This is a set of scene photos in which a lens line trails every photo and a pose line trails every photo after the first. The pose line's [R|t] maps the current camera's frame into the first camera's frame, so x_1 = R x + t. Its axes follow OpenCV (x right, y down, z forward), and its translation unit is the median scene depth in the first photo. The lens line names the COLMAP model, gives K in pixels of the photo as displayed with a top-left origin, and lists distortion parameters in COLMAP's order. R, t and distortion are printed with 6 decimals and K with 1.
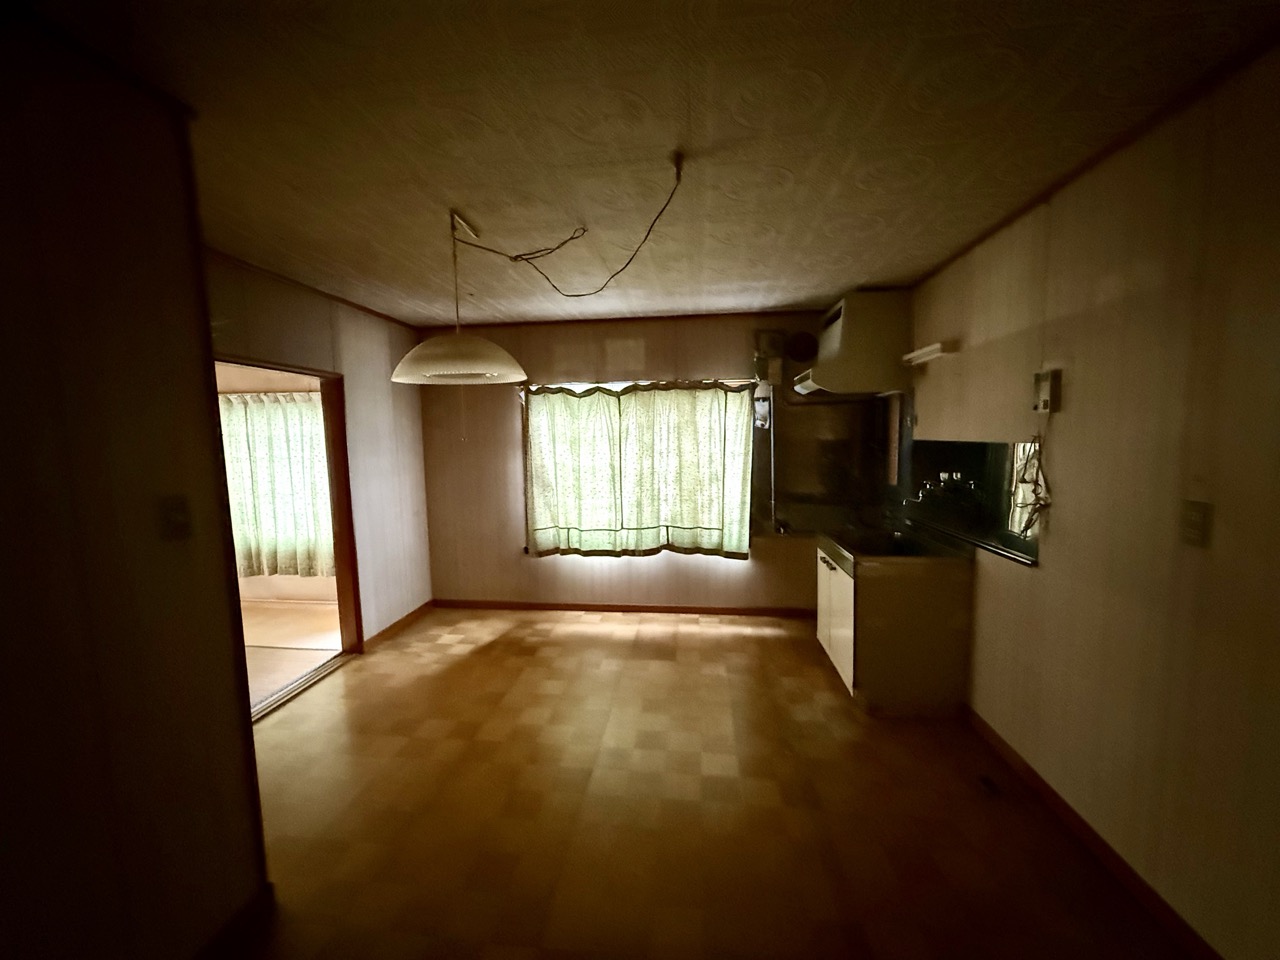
lens RADIAL K [[512.9, 0, 641.0], [0, 512.9, 483.8], [0, 0, 1]] dist [-0.000436, 0.000028]
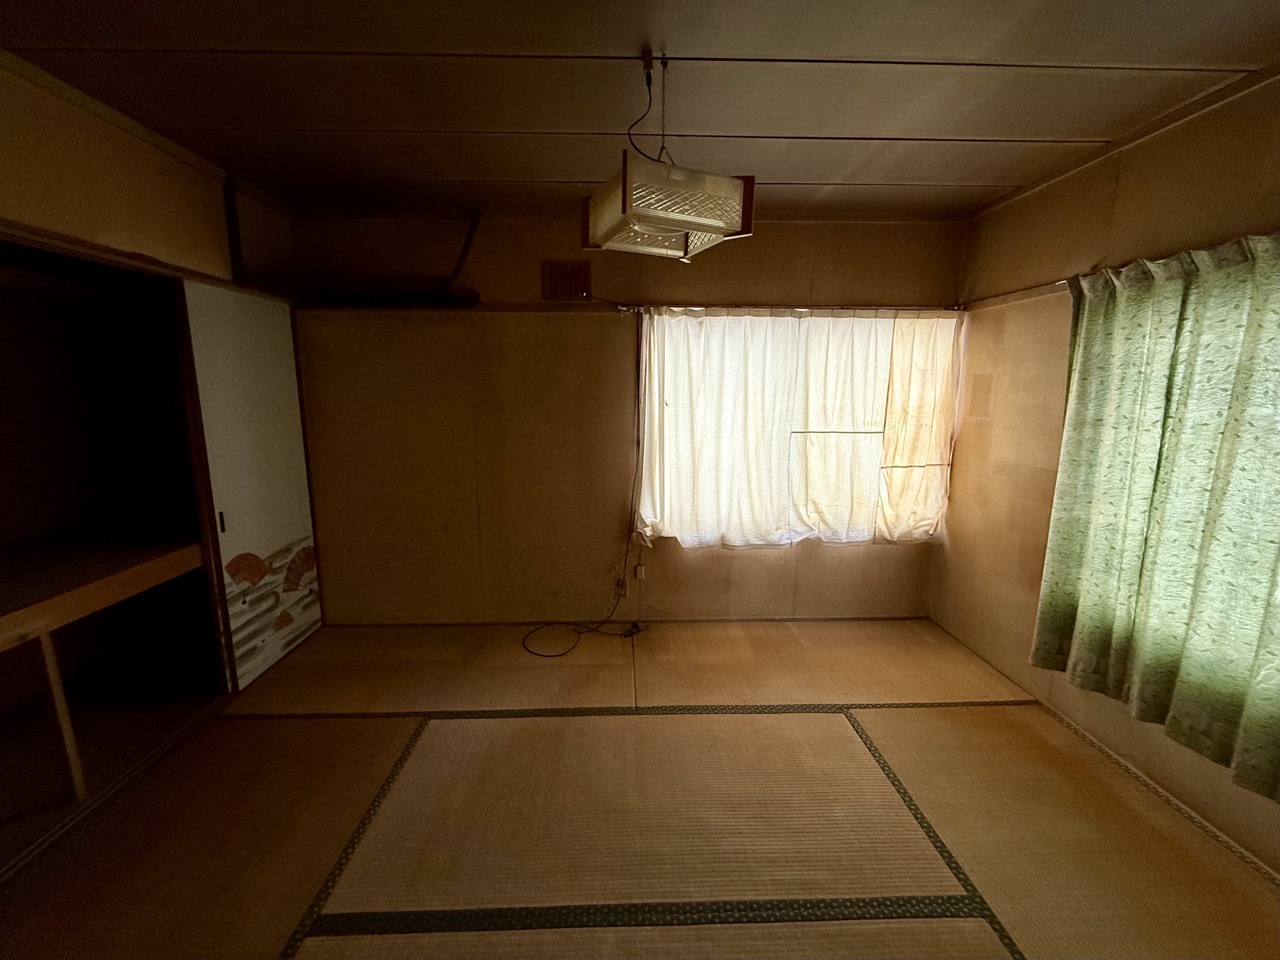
lens RADIAL K [[530.6, 0, 638.8], [0, 530.6, 481.5], [0, 0, 1]] dist [-0.002860, -0.000363]
pose [[0.153346, 0.185040, -0.970693, -0.453761], [-0.095532, 0.980486, 0.171815, -0.038905], [0.983544, 0.066385, 0.168031, 0.578437]]
